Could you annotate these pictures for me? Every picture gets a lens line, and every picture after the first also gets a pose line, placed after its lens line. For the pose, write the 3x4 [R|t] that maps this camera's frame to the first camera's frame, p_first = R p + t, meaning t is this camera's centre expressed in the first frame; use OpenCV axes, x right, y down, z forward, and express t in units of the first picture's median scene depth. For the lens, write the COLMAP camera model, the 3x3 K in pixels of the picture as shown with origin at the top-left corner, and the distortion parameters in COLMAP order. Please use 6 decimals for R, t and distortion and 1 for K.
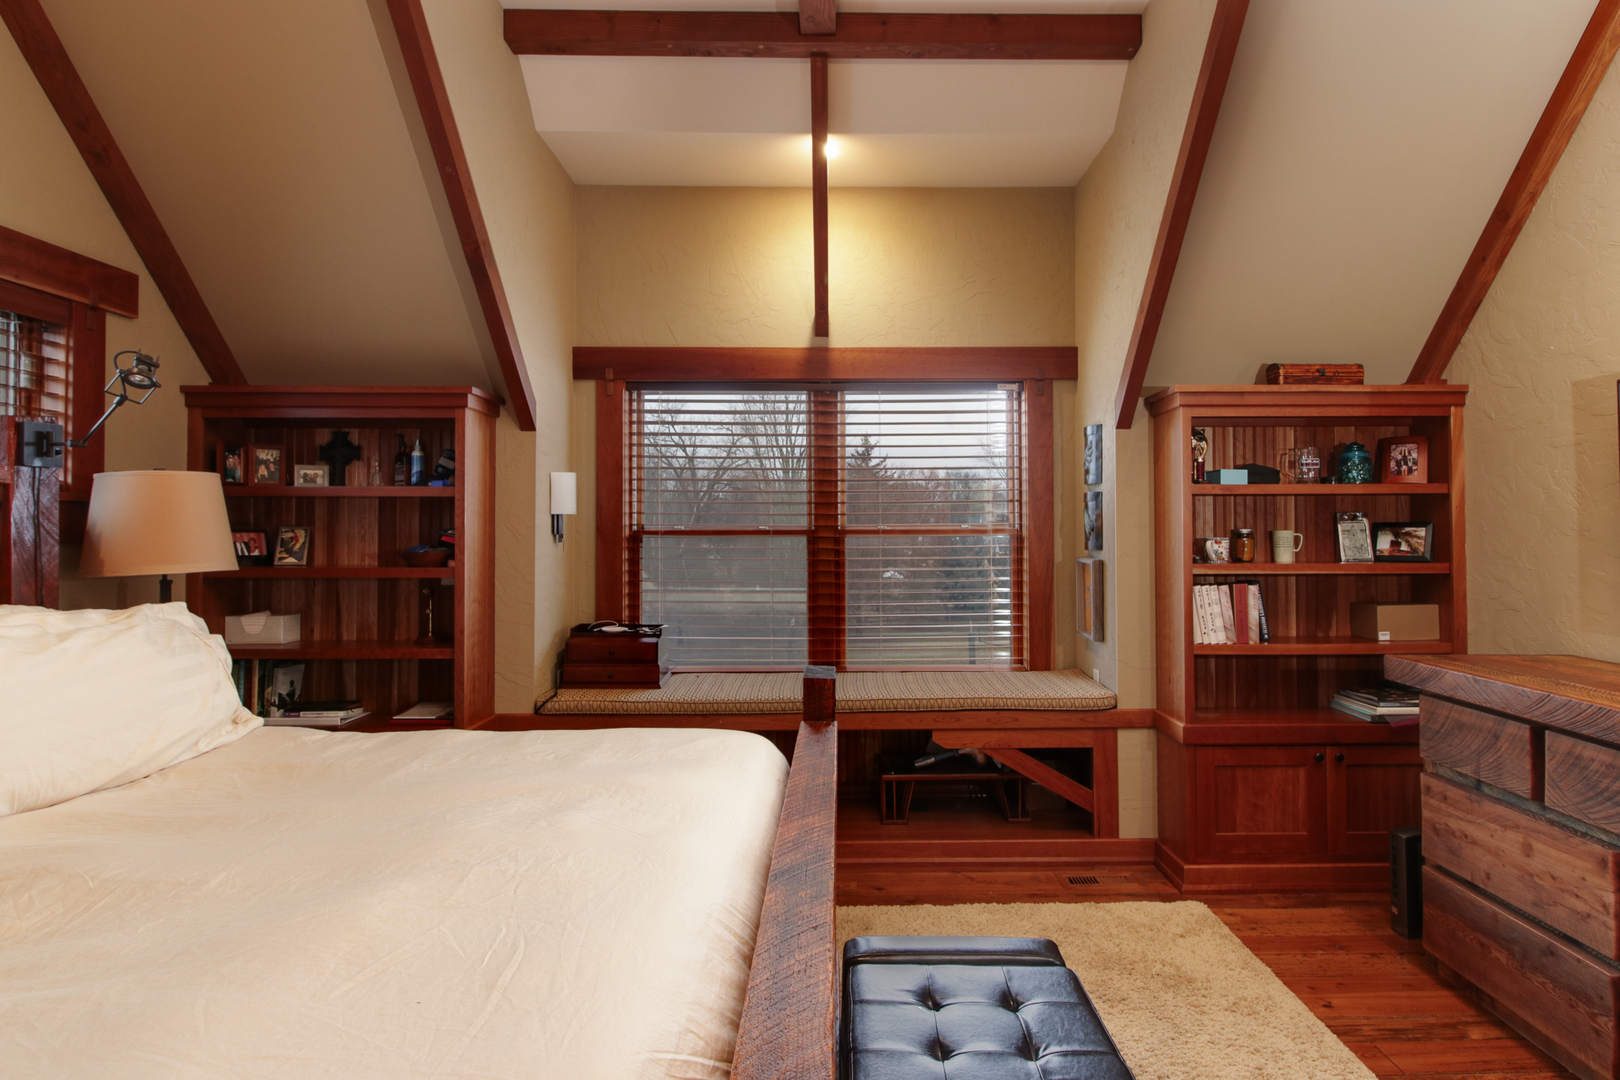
lens RADIAL K [[937.3, 0, 822.4], [0, 937.3, 529.4], [0, 0, 1]] dist [0.004617, -0.001793]
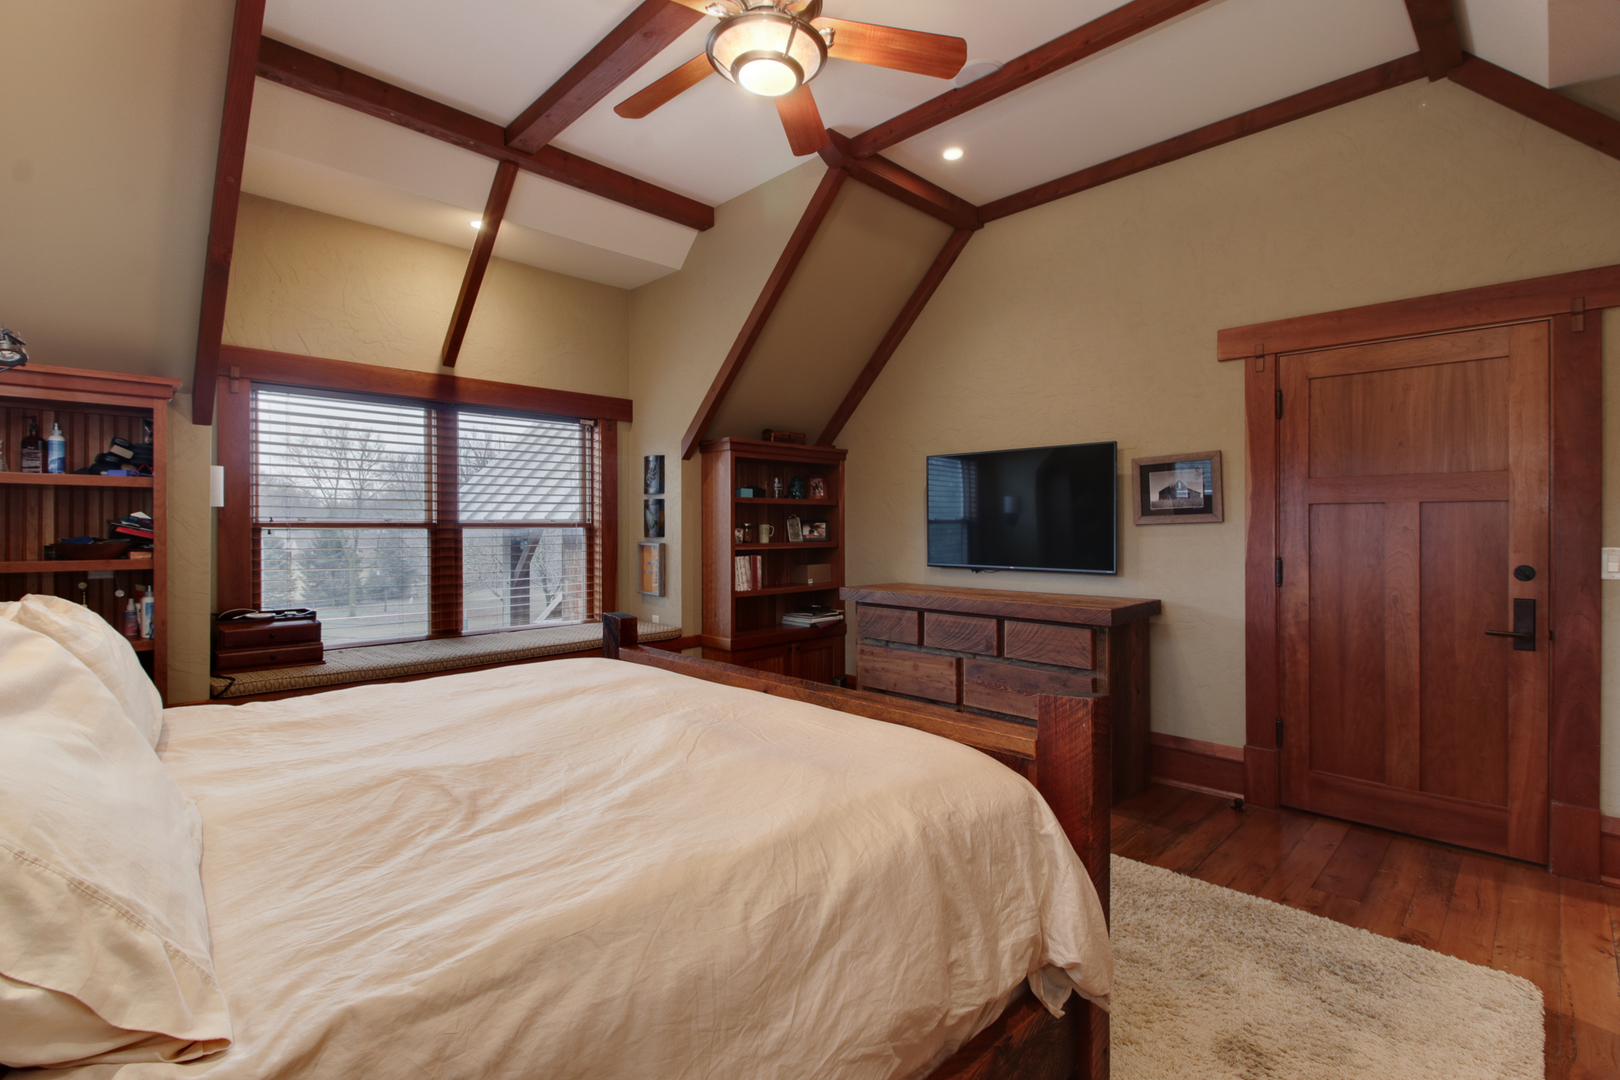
lens RADIAL K [[742.6, 0, 814.9], [0, 742.6, 543.3], [0, 0, 1]] dist [-0.000703, -0.001904]
pose [[0.710113, -0.015158, 0.703925, -0.418889], [-0.001488, 0.999734, 0.023028, 0.004666], [-0.704086, -0.017400, 0.709901, -0.048053]]
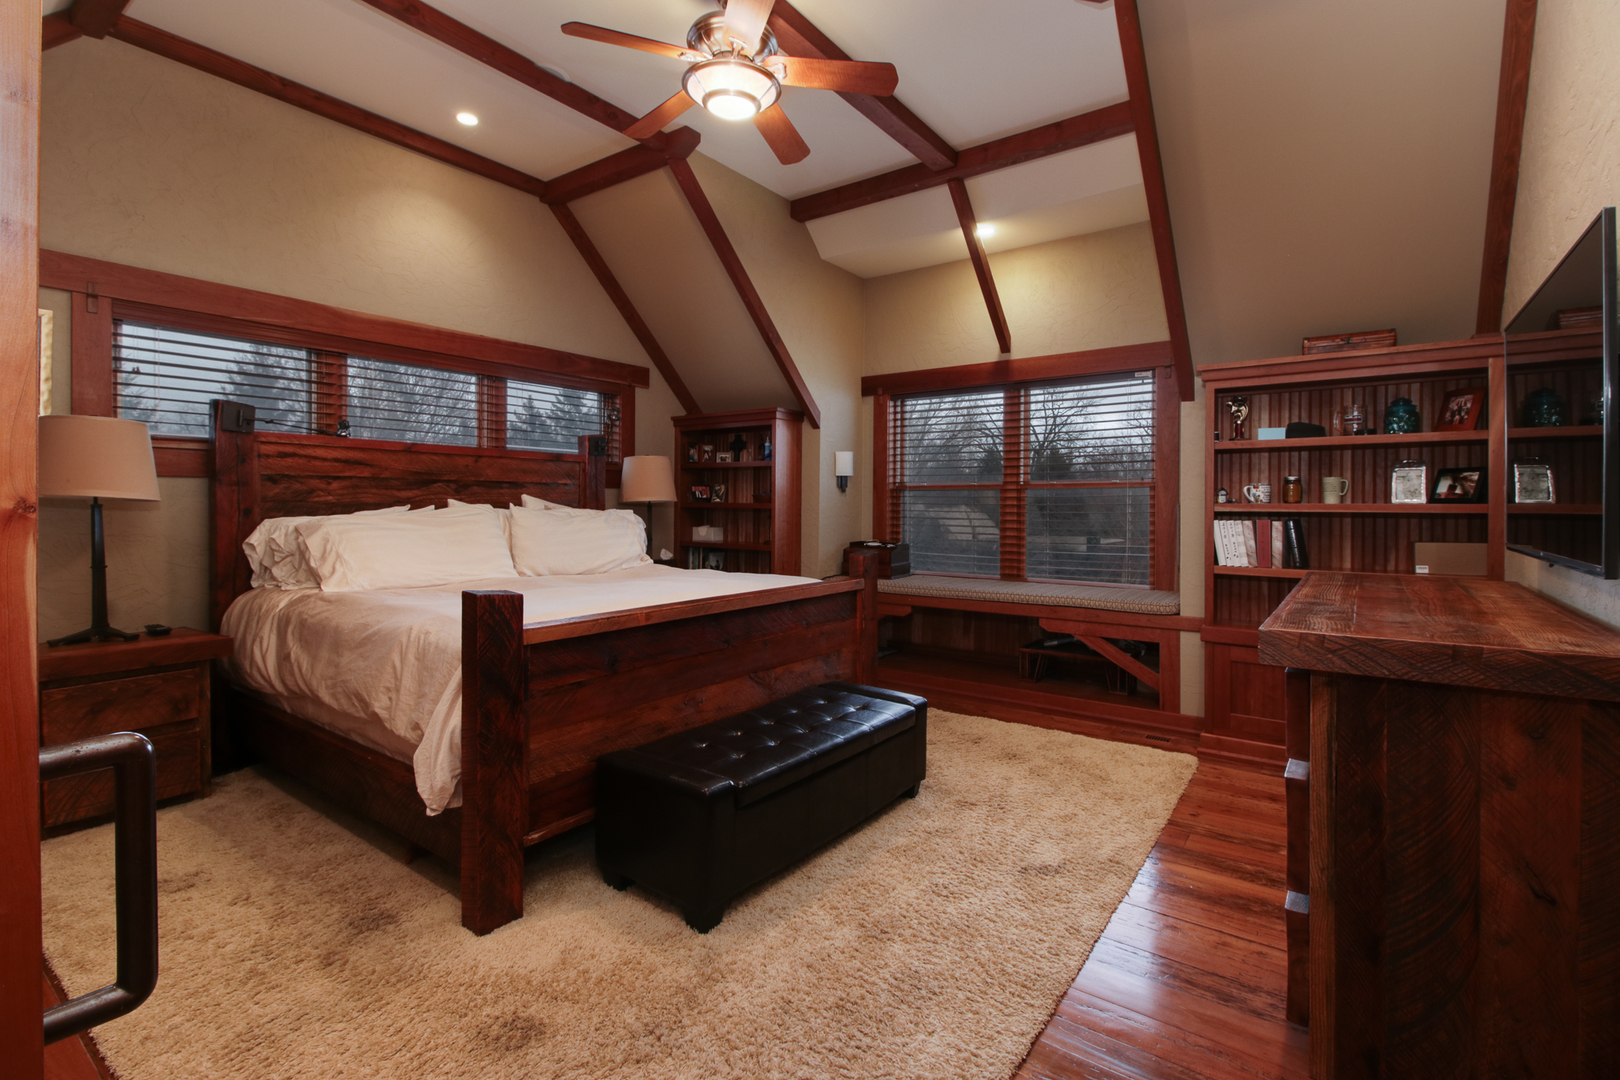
lens RADIAL K [[742.6, 0, 797.9], [0, 742.6, 527.8], [0, 0, 1]] dist [-0.000703, -0.001904]
pose [[0.790884, 0.025183, -0.611448, 0.535978], [-0.007455, 0.999475, 0.031521, 0.040687], [0.611921, -0.020371, 0.790656, -0.151560]]
